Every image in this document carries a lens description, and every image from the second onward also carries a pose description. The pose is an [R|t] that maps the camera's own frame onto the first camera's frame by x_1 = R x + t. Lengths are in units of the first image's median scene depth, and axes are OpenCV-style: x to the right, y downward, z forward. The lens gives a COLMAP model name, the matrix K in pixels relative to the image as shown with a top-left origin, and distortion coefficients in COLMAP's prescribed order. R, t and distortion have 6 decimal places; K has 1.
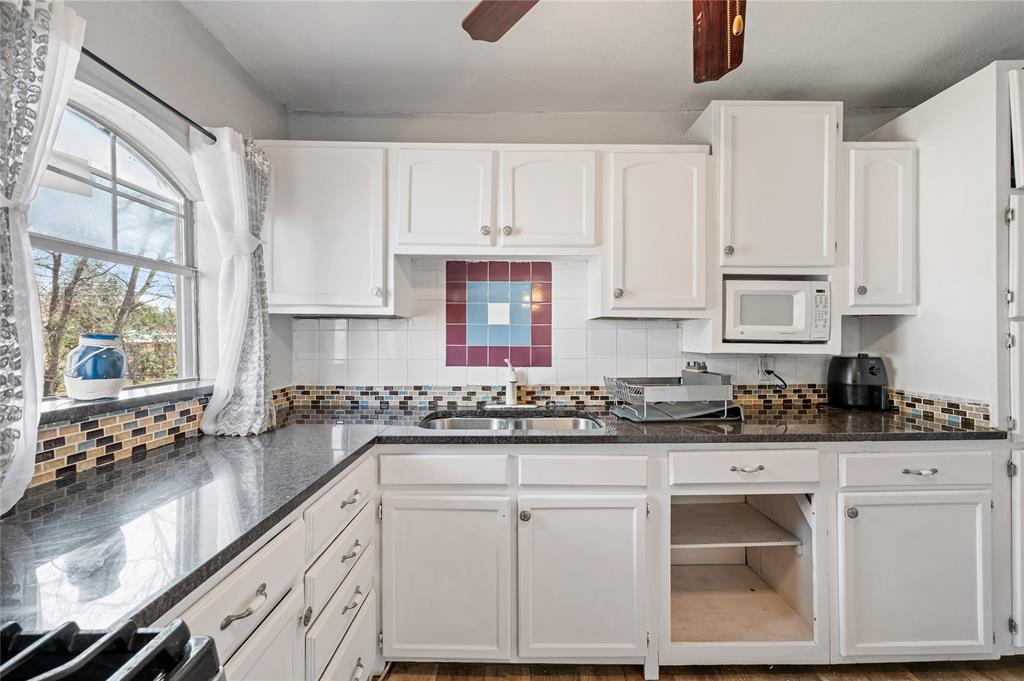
lens RADIAL K [[403.9, 0, 516.6], [0, 403.9, 340.9], [0, 0, 1]] dist [-0.000736, -0.000027]
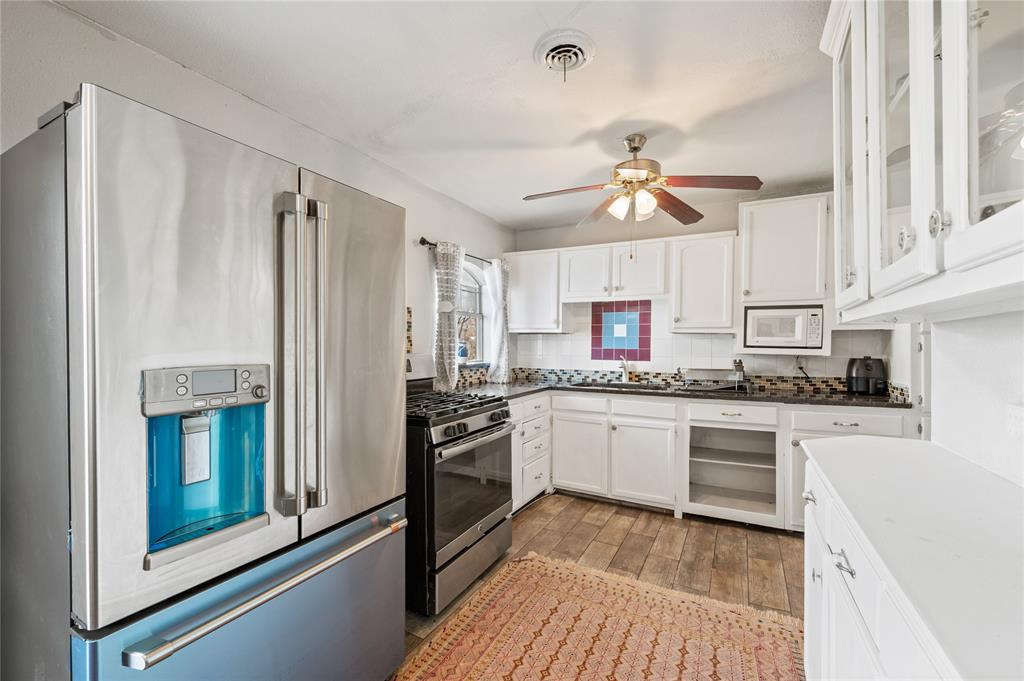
lens RADIAL K [[428.5, 0, 516.0], [0, 428.5, 352.4], [0, 0, 1]] dist [0.000685, 0.000002]
pose [[0.878194, 0.013578, -0.478113, 0.532067], [-0.007709, 0.999869, 0.014236, 0.006623], [0.478243, -0.008816, 0.878183, -1.016504]]
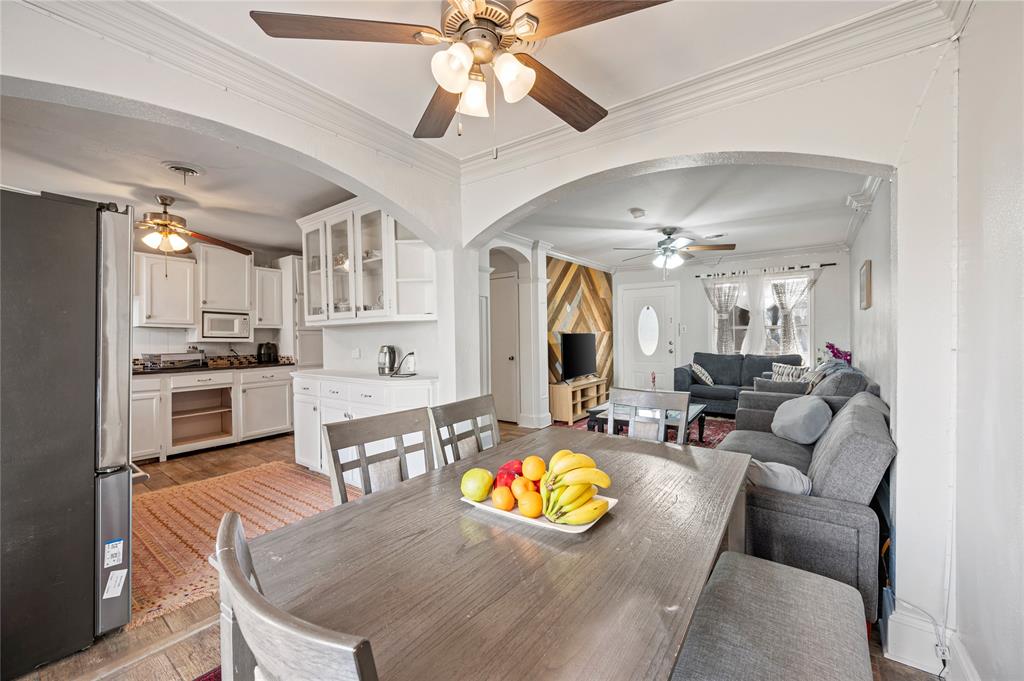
lens RADIAL K [[403.9, 0, 511.5], [0, 403.9, 340.0], [0, 0, 1]] dist [-0.000736, -0.000027]
pose [[0.608268, -0.001616, 0.793730, -0.332097], [0.011874, 0.999905, -0.007064, 0.060816], [-0.793643, 0.013722, 0.608230, -2.125661]]
